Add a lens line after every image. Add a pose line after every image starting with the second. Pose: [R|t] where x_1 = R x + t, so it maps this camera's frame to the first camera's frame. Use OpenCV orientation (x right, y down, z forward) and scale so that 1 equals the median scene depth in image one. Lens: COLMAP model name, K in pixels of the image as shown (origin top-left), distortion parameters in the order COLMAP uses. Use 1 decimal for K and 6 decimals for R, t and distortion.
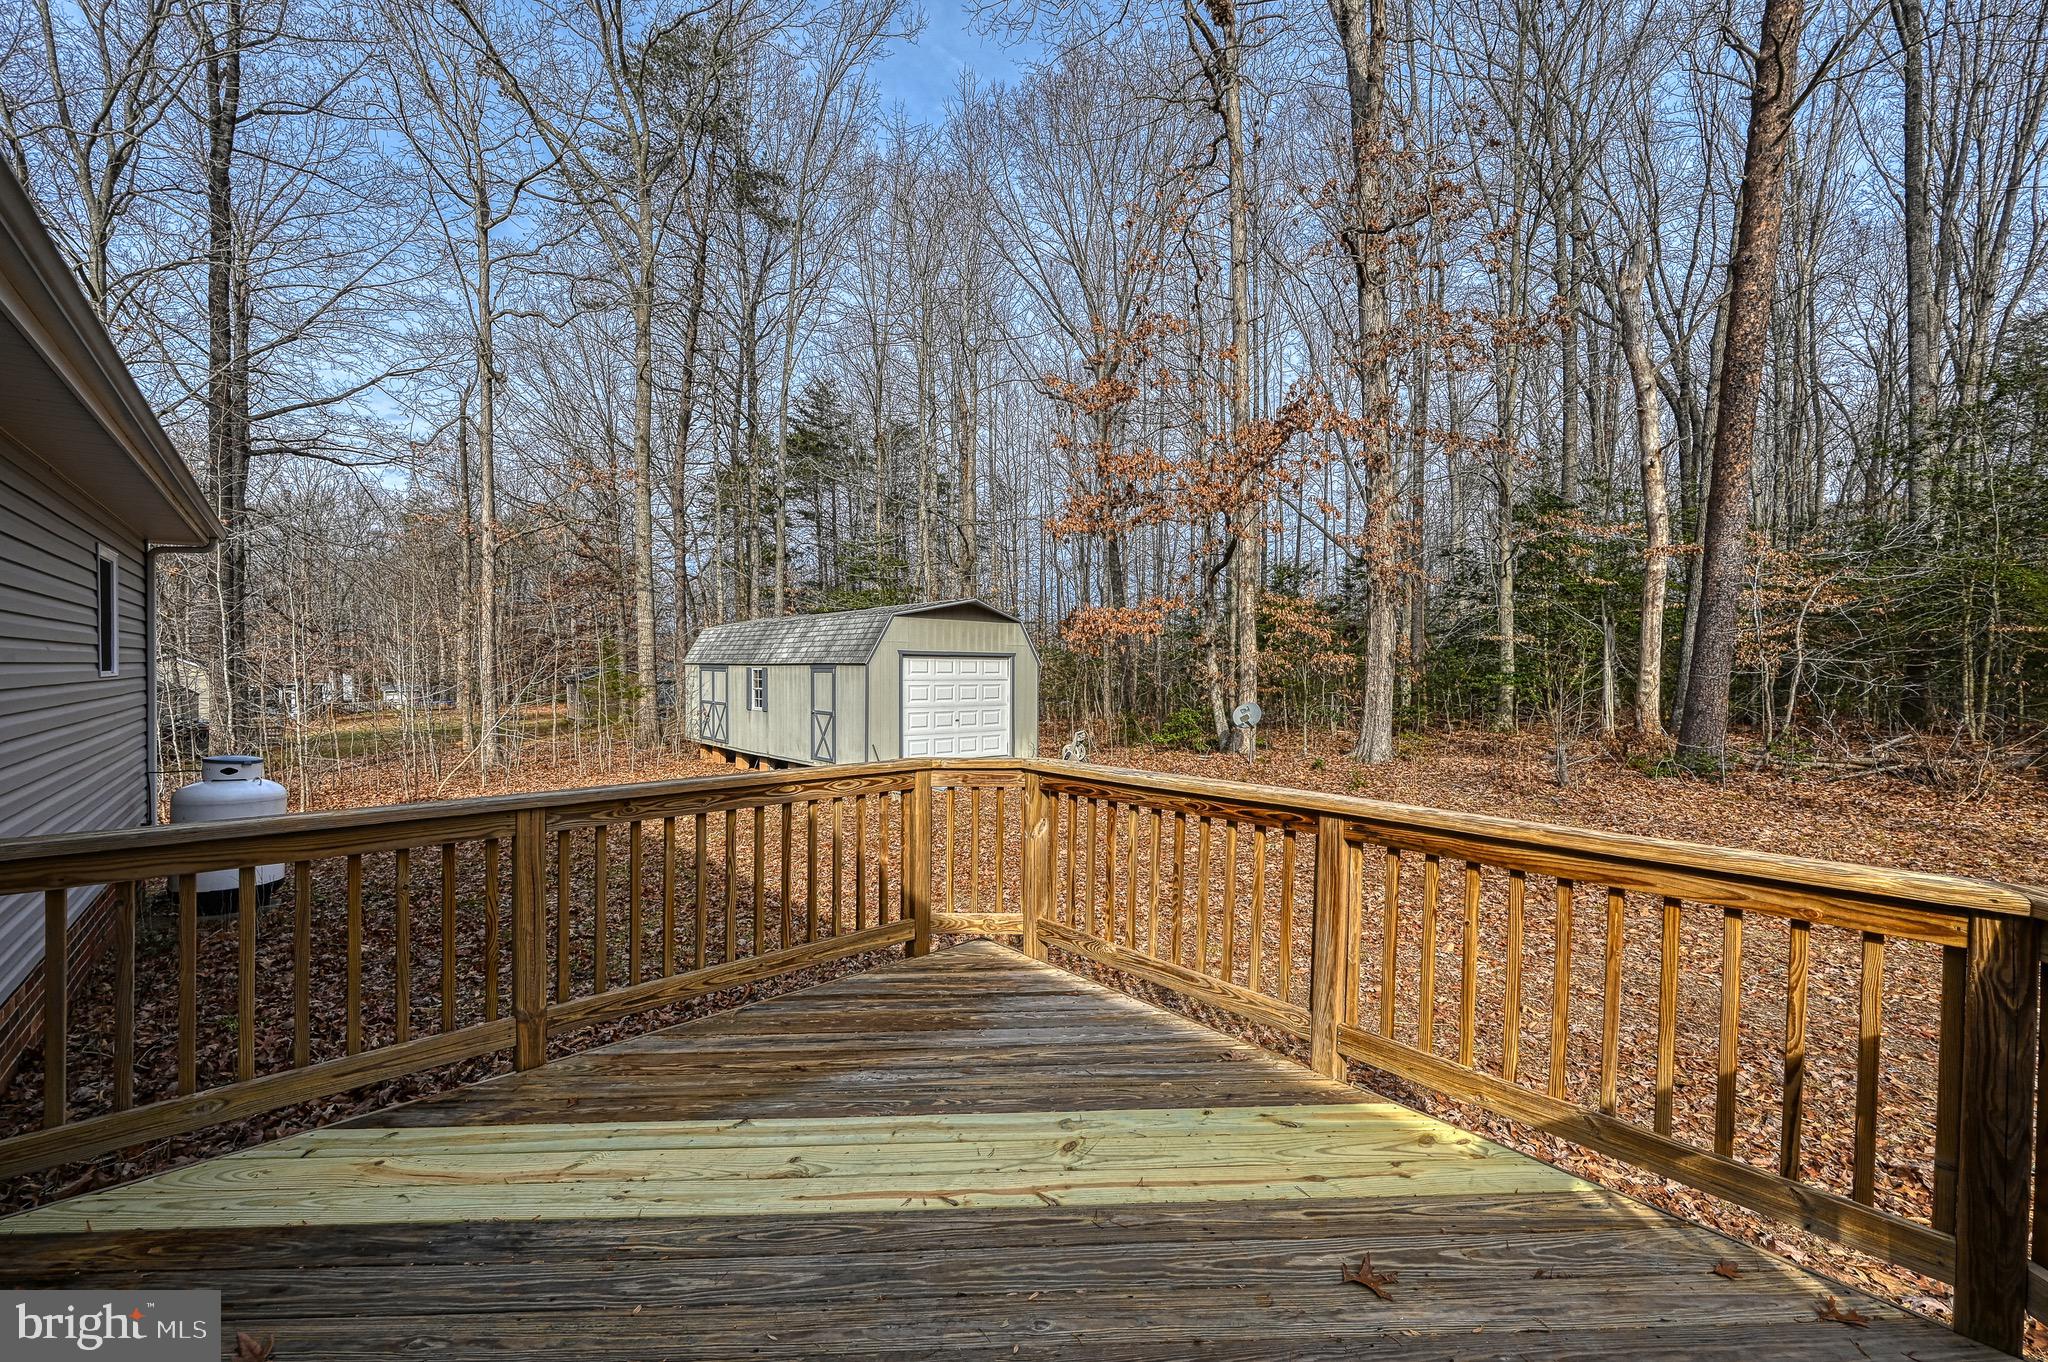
lens RADIAL K [[816.4, 0, 1008.4], [0, 816.4, 680.9], [0, 0, 1]] dist [-0.000966, 0.000656]
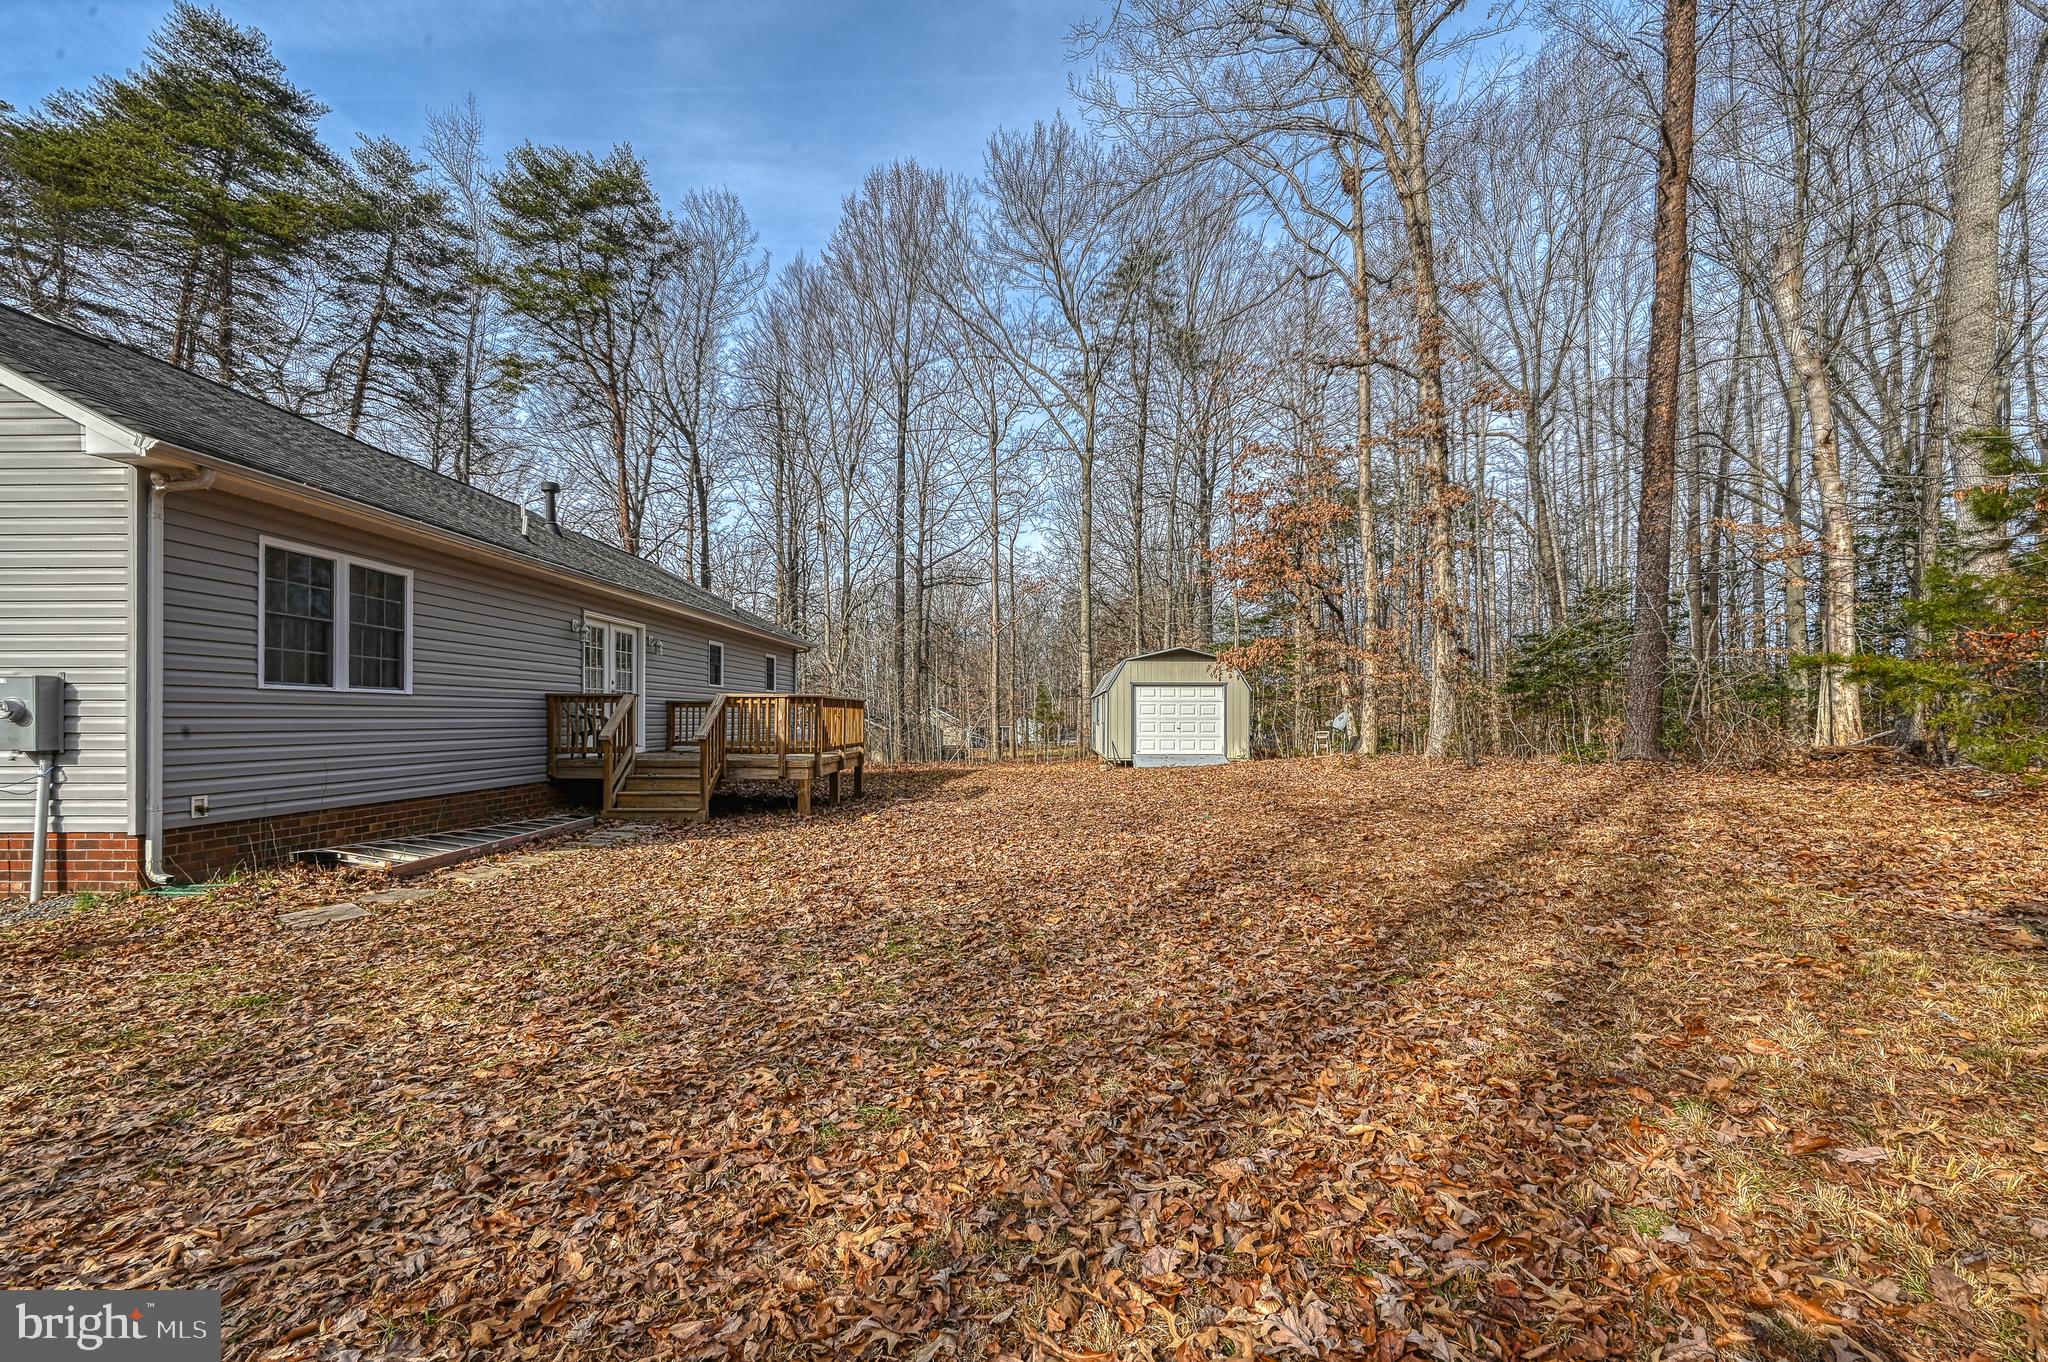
lens RADIAL K [[816.4, 0, 1023.4], [0, 816.4, 694.1], [0, 0, 1]] dist [-0.000966, 0.000656]
pose [[0.750864, -0.022098, -0.660087, 0.548018], [-0.008005, 0.999062, -0.042552, 0.039684], [0.660409, 0.037235, 0.749983, -0.241706]]
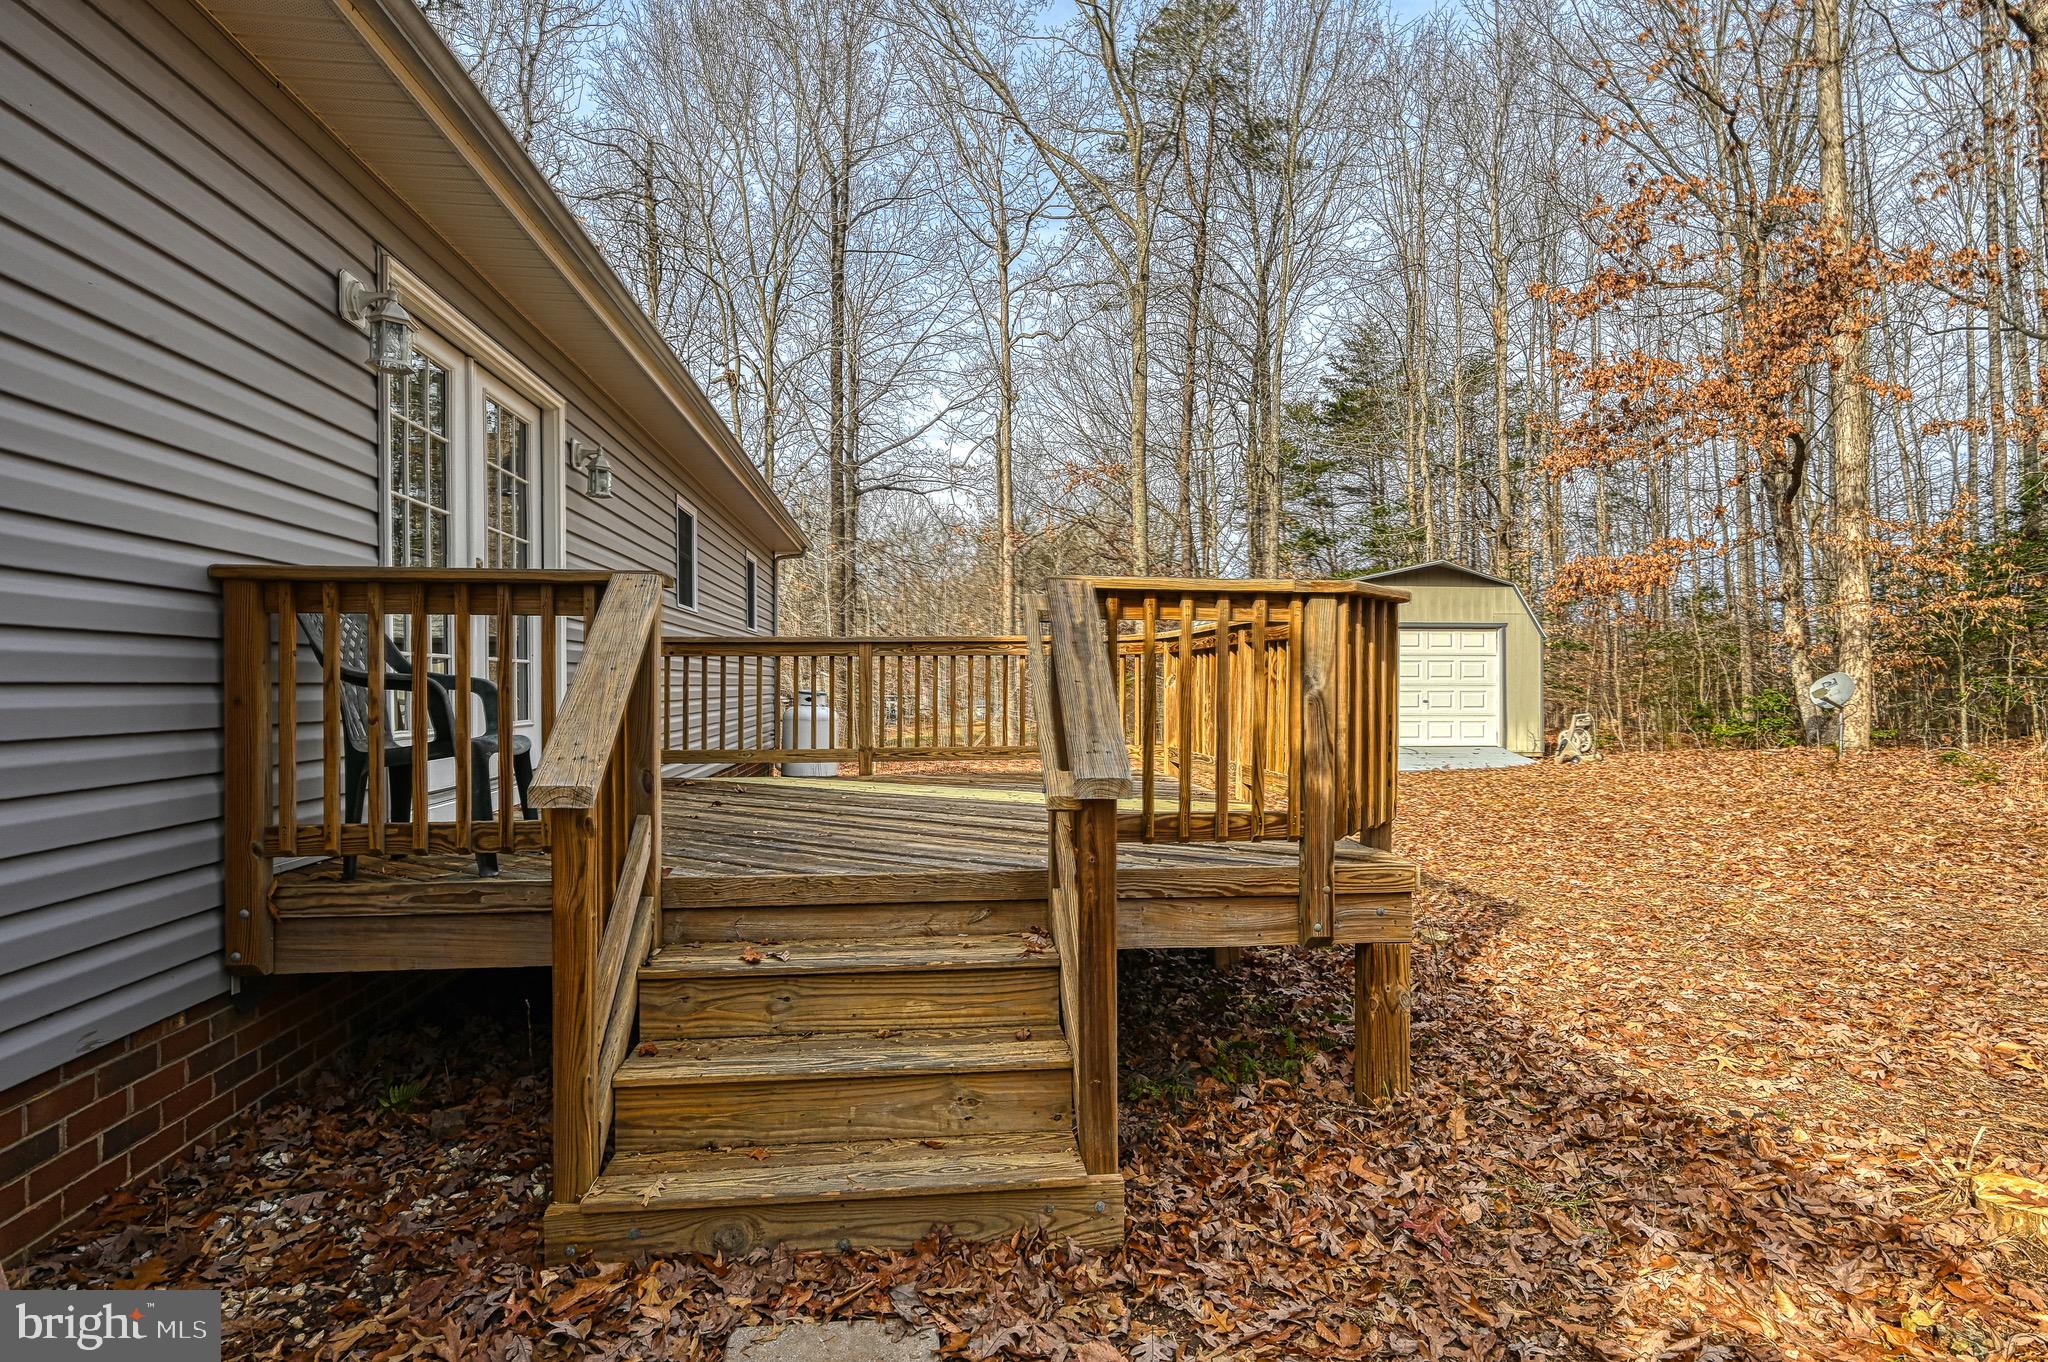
lens RADIAL K [[981.5, 0, 997.5], [0, 981.5, 691.7], [0, 0, 1]] dist [0.000299, 0.000184]
pose [[0.814238, 0.002621, -0.580525, 0.134358], [-0.007051, 0.999961, -0.005375, 0.036028], [0.580488, 0.008470, 0.814225, -0.097179]]
